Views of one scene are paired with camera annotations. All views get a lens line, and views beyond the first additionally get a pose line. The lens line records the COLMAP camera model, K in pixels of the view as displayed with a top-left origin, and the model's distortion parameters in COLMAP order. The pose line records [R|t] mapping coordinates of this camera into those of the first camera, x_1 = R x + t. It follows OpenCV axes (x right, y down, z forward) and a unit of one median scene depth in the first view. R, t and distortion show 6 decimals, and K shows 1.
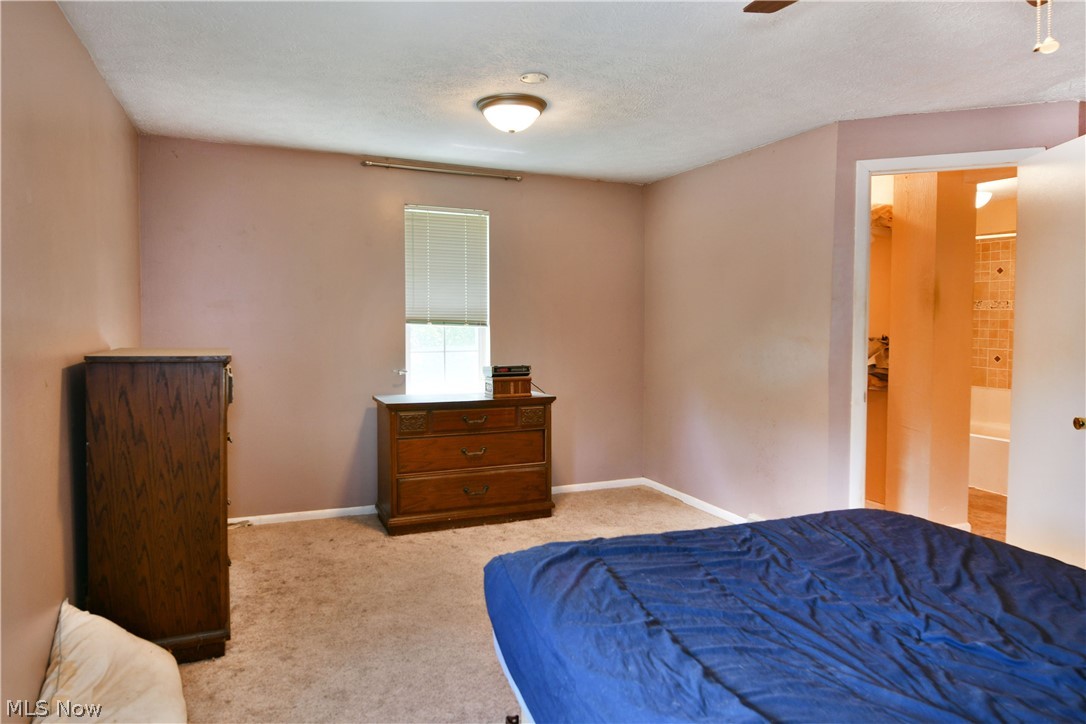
lens RADIAL K [[663.7, 0, 543.1], [0, 663.7, 357.4], [0, 0, 1]] dist [-0.017941, -0.008030]
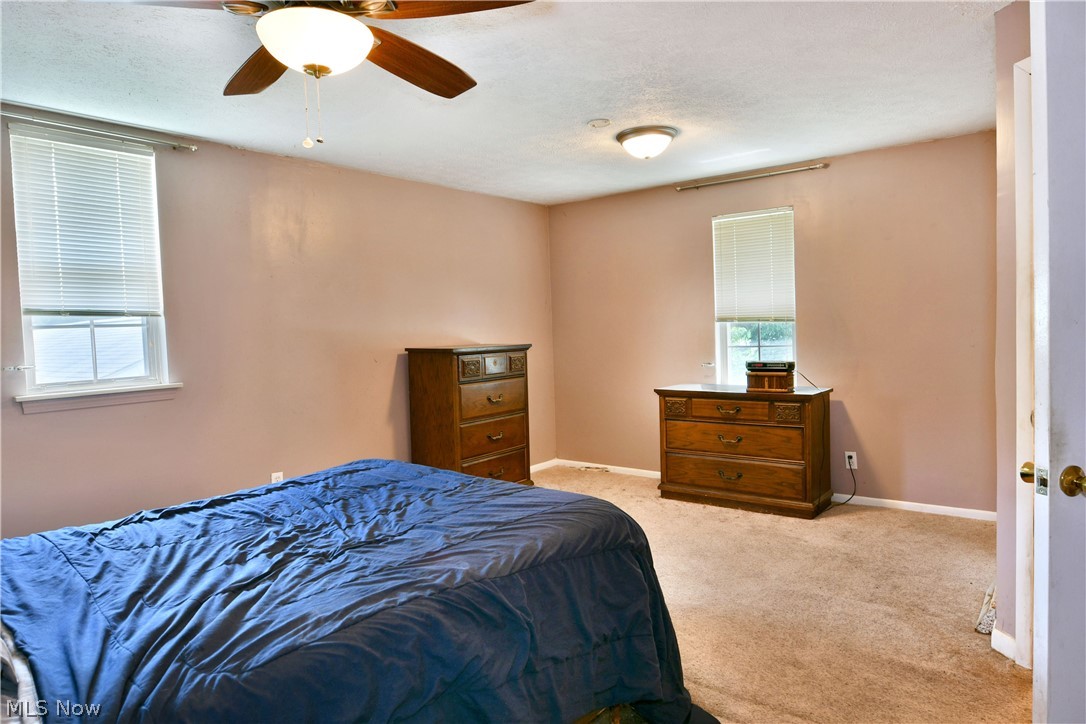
lens RADIAL K [[663.7, 0, 546.4], [0, 663.7, 372.6], [0, 0, 1]] dist [-0.017941, -0.008030]
pose [[0.473785, 0.040534, -0.879707, 0.689250], [-0.007785, 0.999094, 0.041843, -0.010011], [0.880606, -0.012976, 0.473671, 0.218869]]
